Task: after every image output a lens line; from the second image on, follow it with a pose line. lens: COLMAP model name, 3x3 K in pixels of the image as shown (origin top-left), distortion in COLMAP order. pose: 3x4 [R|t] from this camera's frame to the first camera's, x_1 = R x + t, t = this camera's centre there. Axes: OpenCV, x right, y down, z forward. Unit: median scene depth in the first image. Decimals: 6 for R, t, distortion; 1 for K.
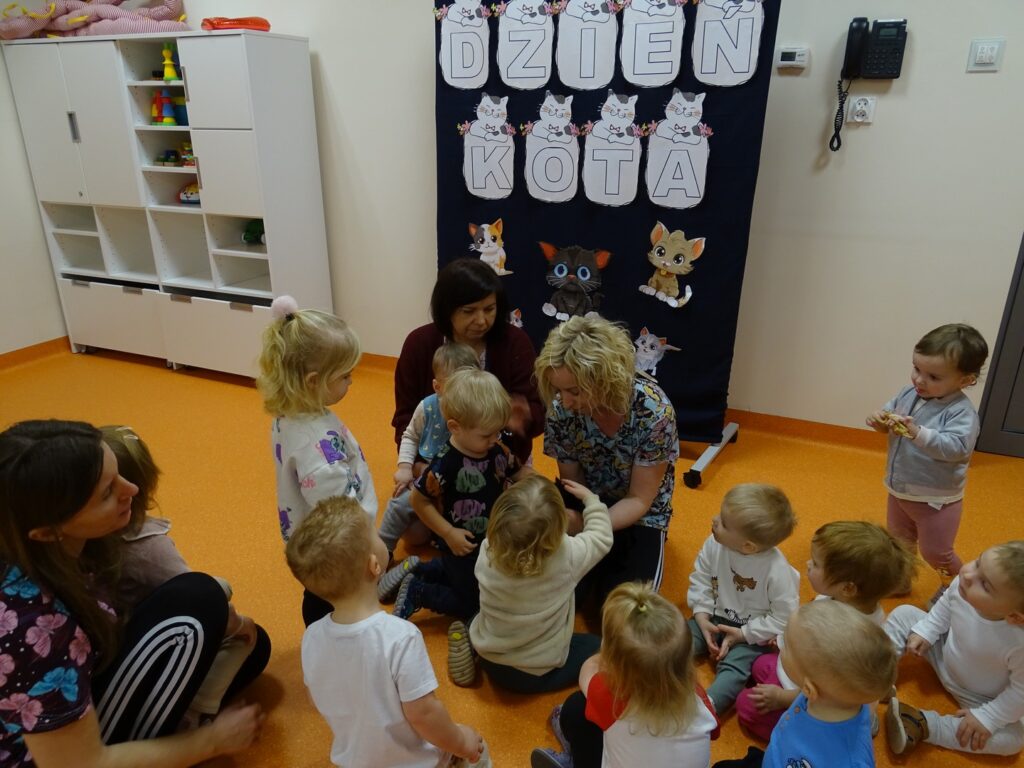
lens RADIAL K [[730.3, 0, 512.0], [0, 730.3, 384.0], [0, 0, 1]] dist [-0.011908, -0.003457]
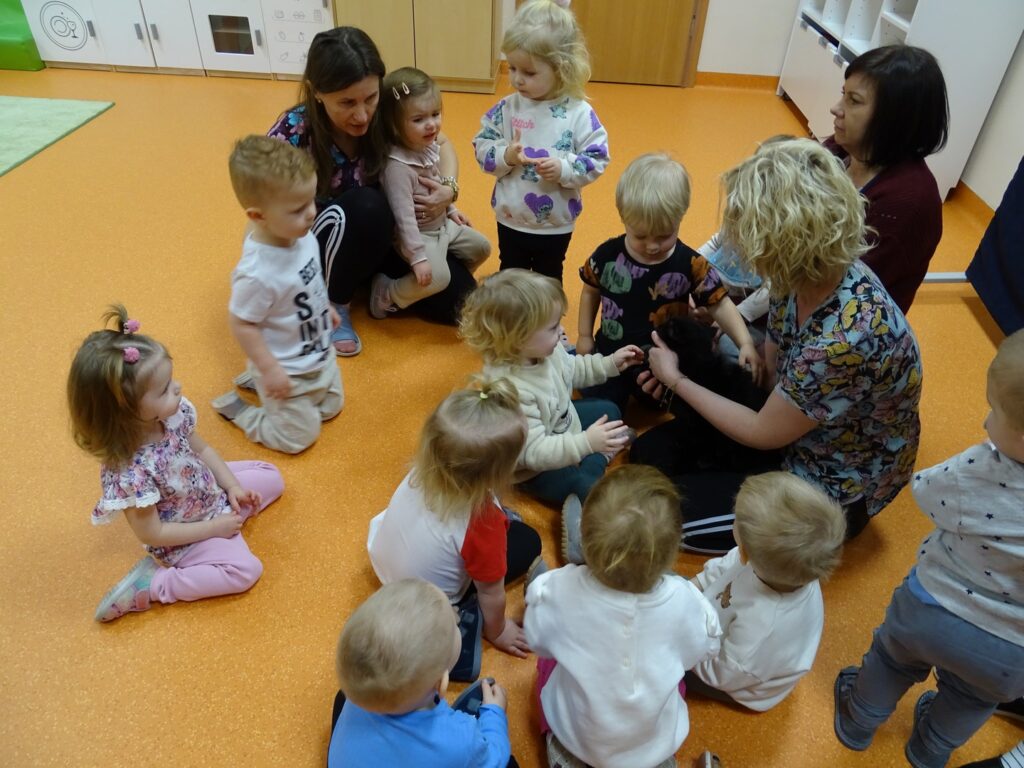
lens RADIAL K [[730.3, 0, 512.0], [0, 730.3, 384.0], [0, 0, 1]] dist [-0.011908, -0.003457]
pose [[0.344295, 0.588975, -0.731142, 0.321999], [-0.375678, 0.800117, 0.467631, -0.067064], [0.860422, 0.113671, 0.496741, 0.244371]]
